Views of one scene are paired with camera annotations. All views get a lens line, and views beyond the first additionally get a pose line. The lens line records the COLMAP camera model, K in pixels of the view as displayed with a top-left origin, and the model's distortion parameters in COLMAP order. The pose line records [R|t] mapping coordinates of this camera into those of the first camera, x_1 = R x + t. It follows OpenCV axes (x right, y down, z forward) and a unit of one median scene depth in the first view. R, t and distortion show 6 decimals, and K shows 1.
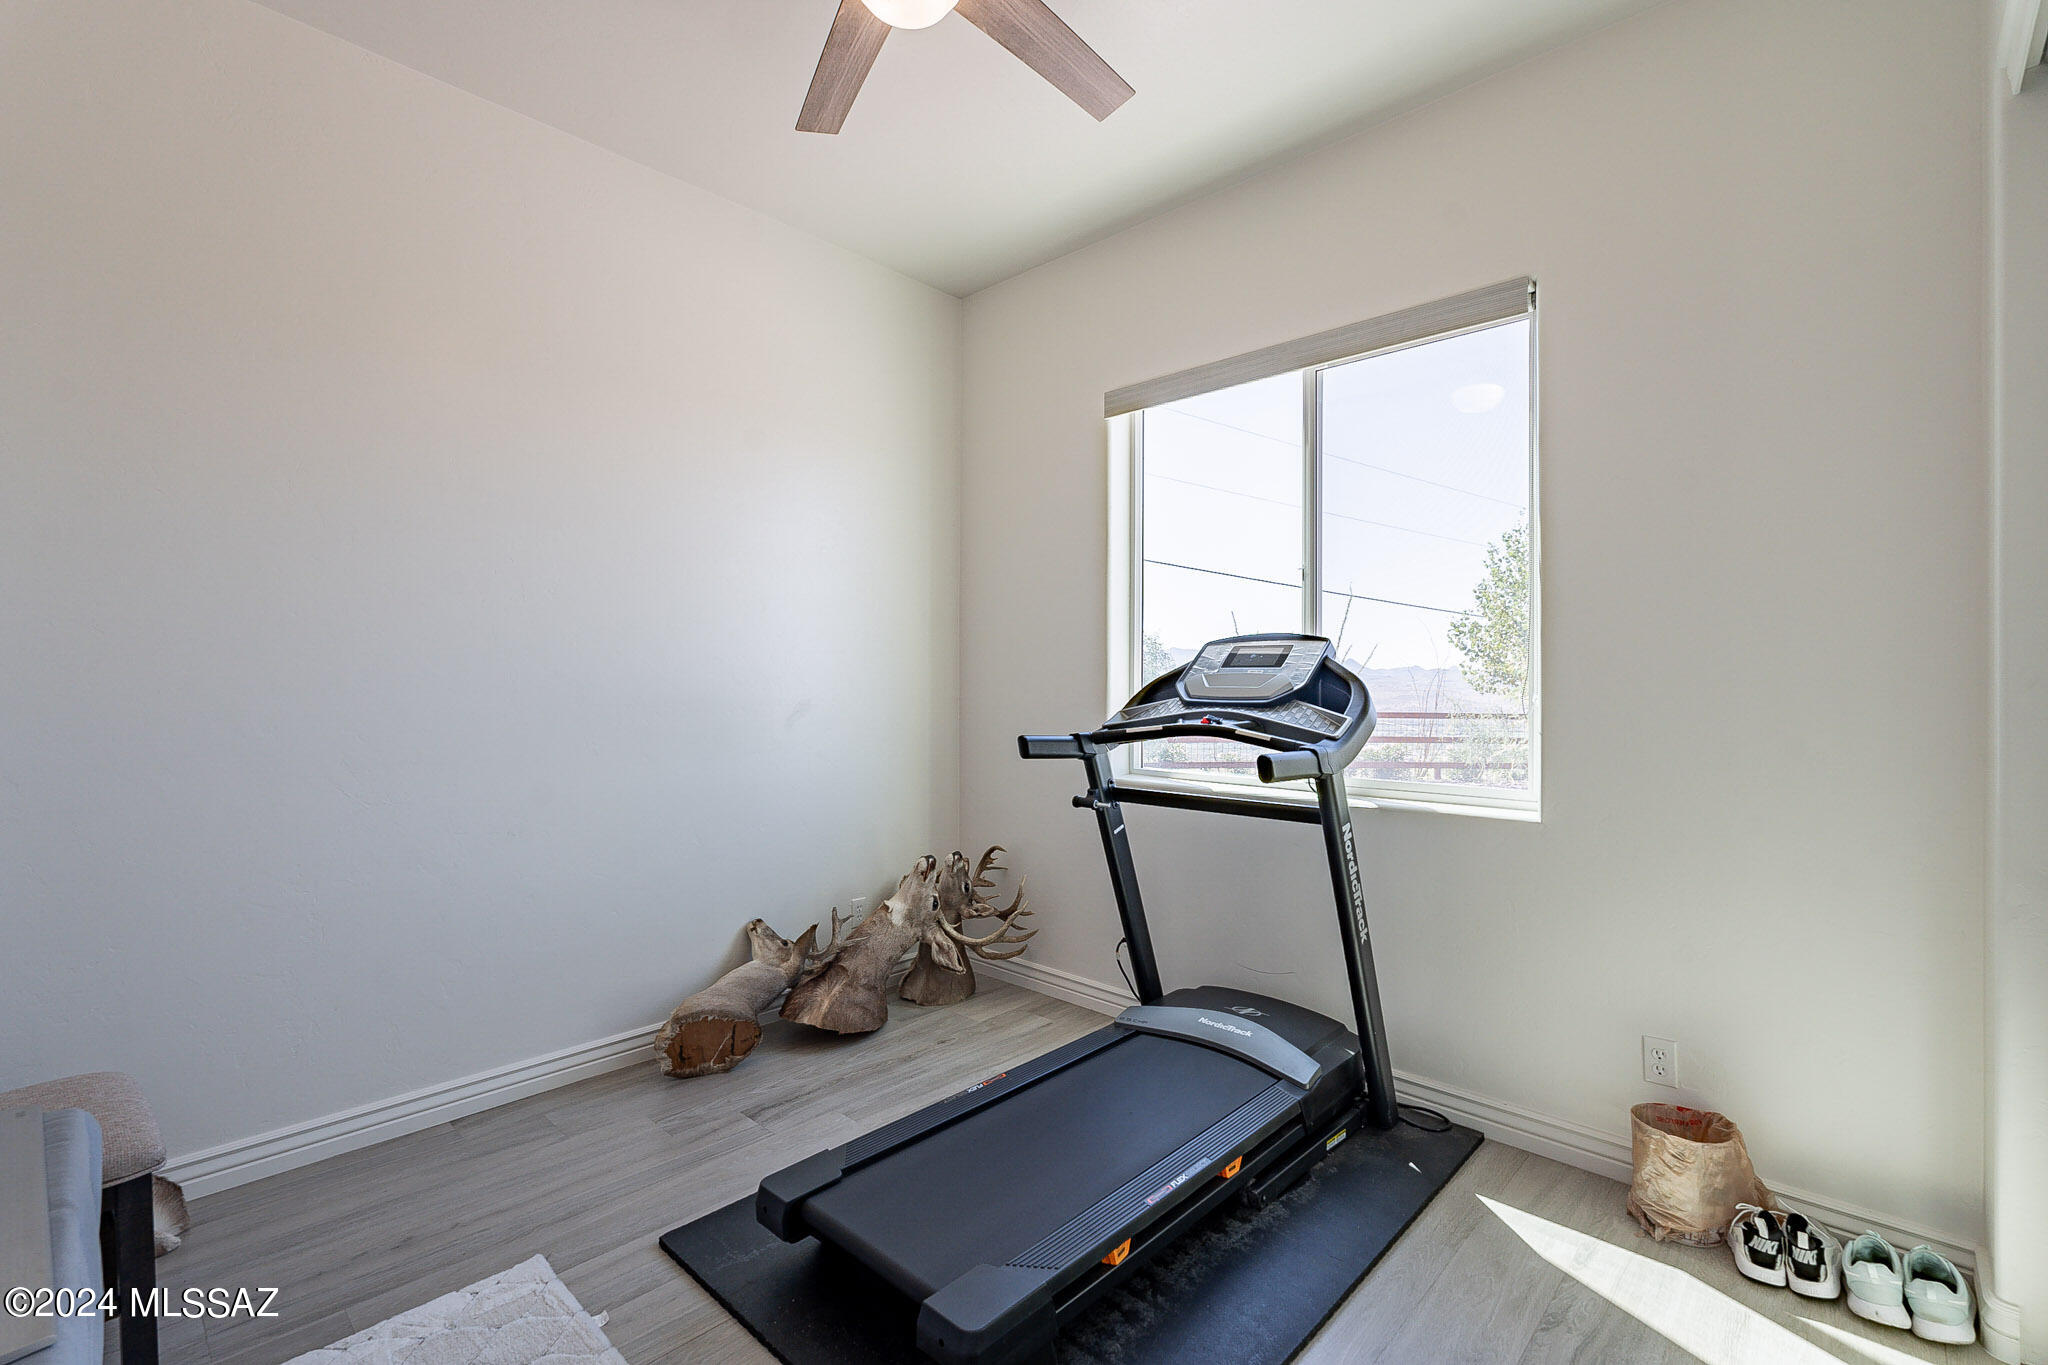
lens RADIAL K [[905.3, 0, 1028.4], [0, 905.3, 686.6], [0, 0, 1]] dist [0.008566, -0.000011]
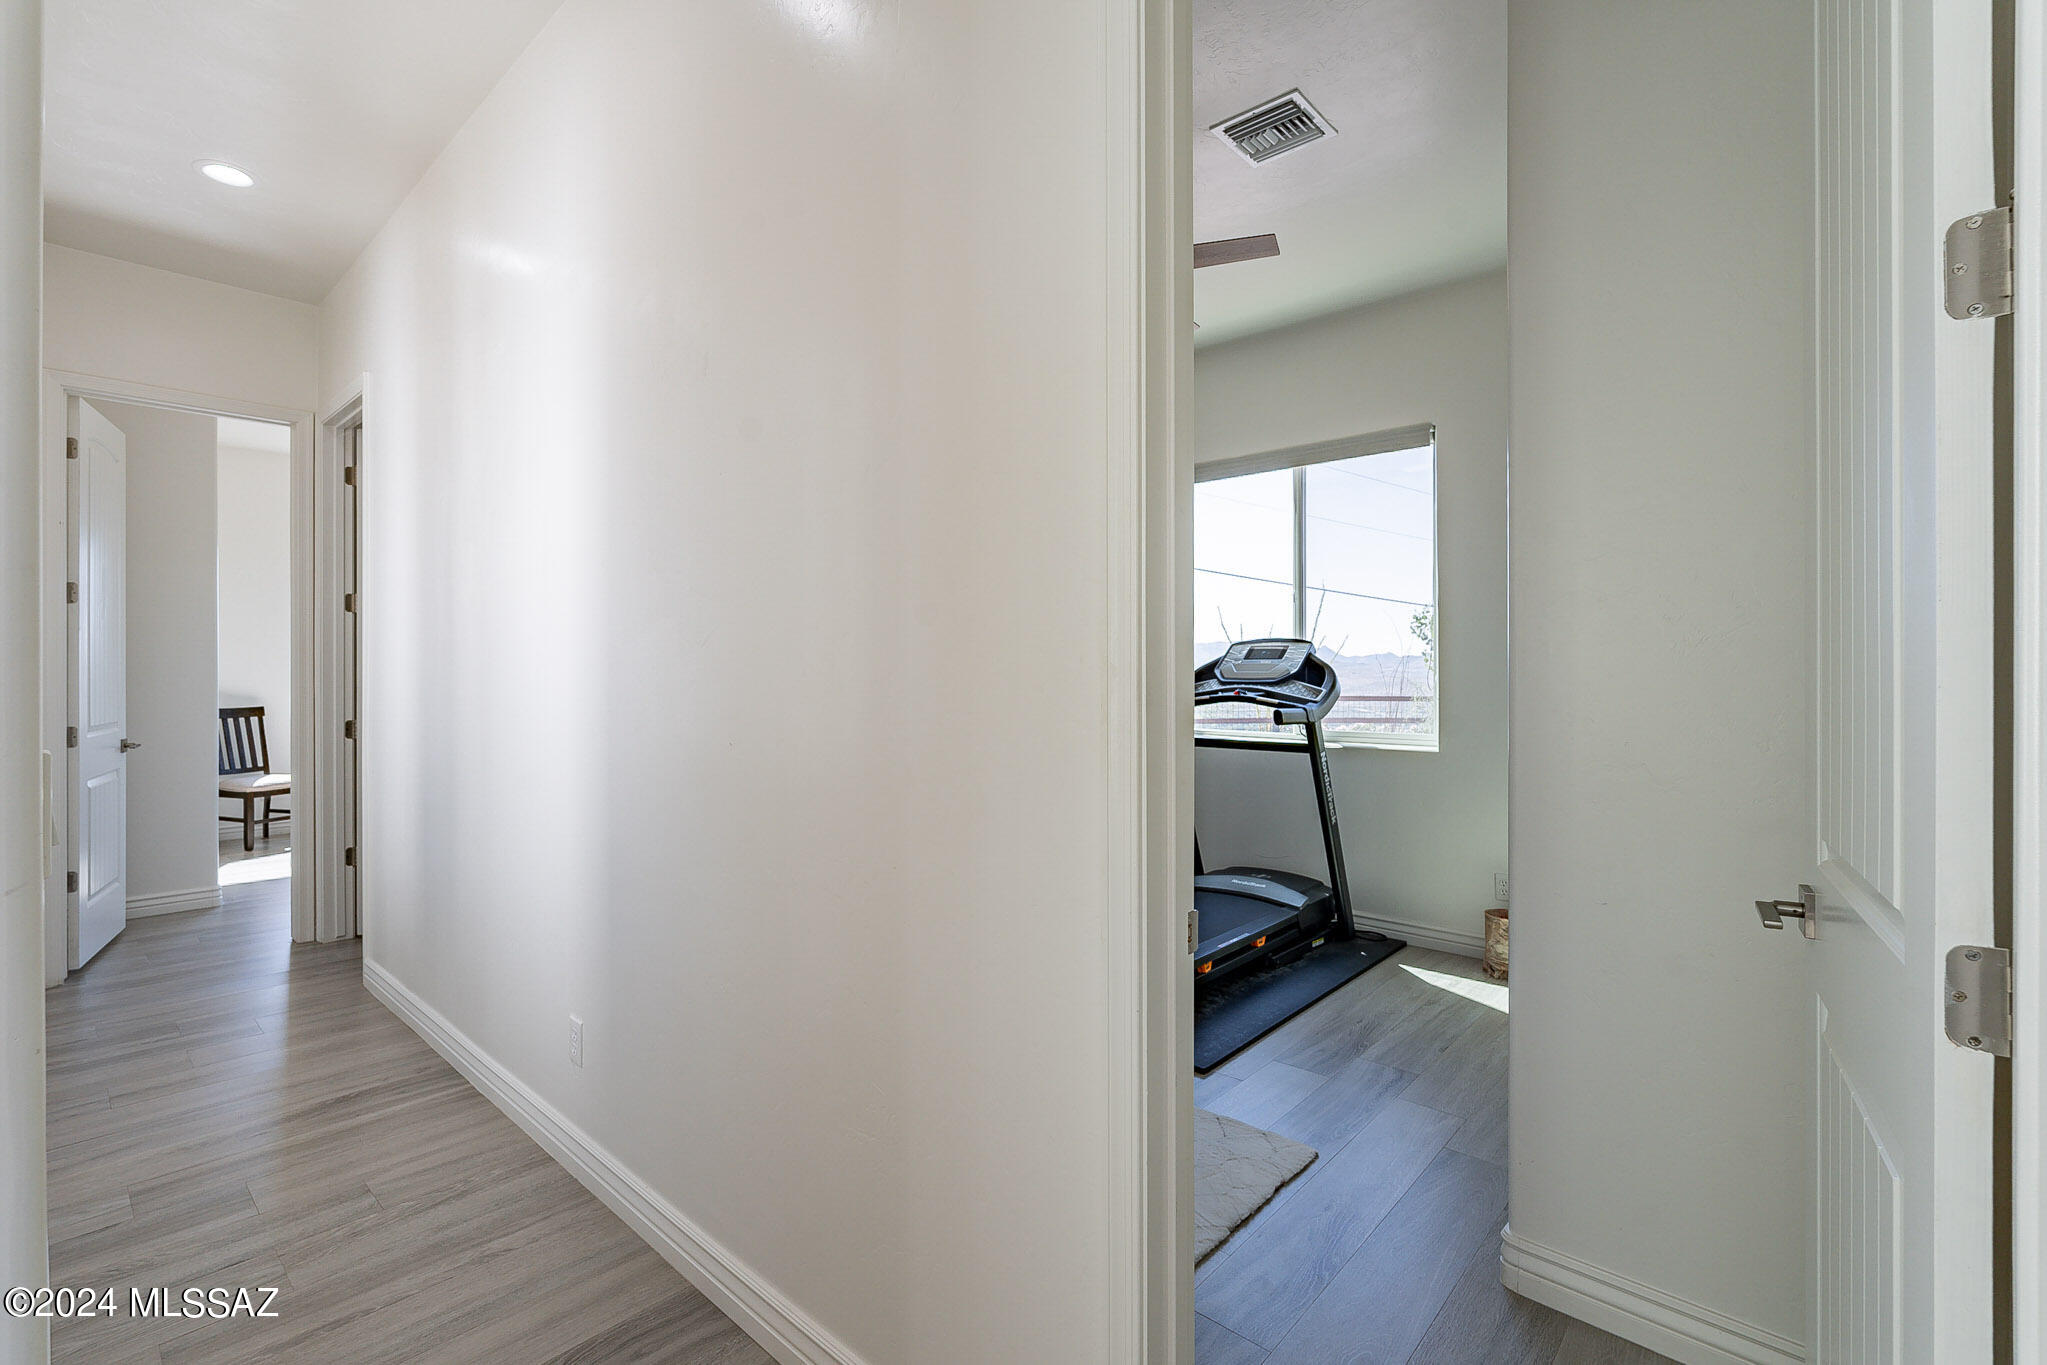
lens RADIAL K [[907.2, 0, 1017.2], [0, 907.2, 670.6], [0, 0, 1]] dist [0.000007, 0.000023]
pose [[0.999877, -0.004975, 0.014844, -0.226640], [0.005054, 0.999973, -0.005317, 0.004662], [-0.014817, 0.005392, 0.999876, -0.635193]]
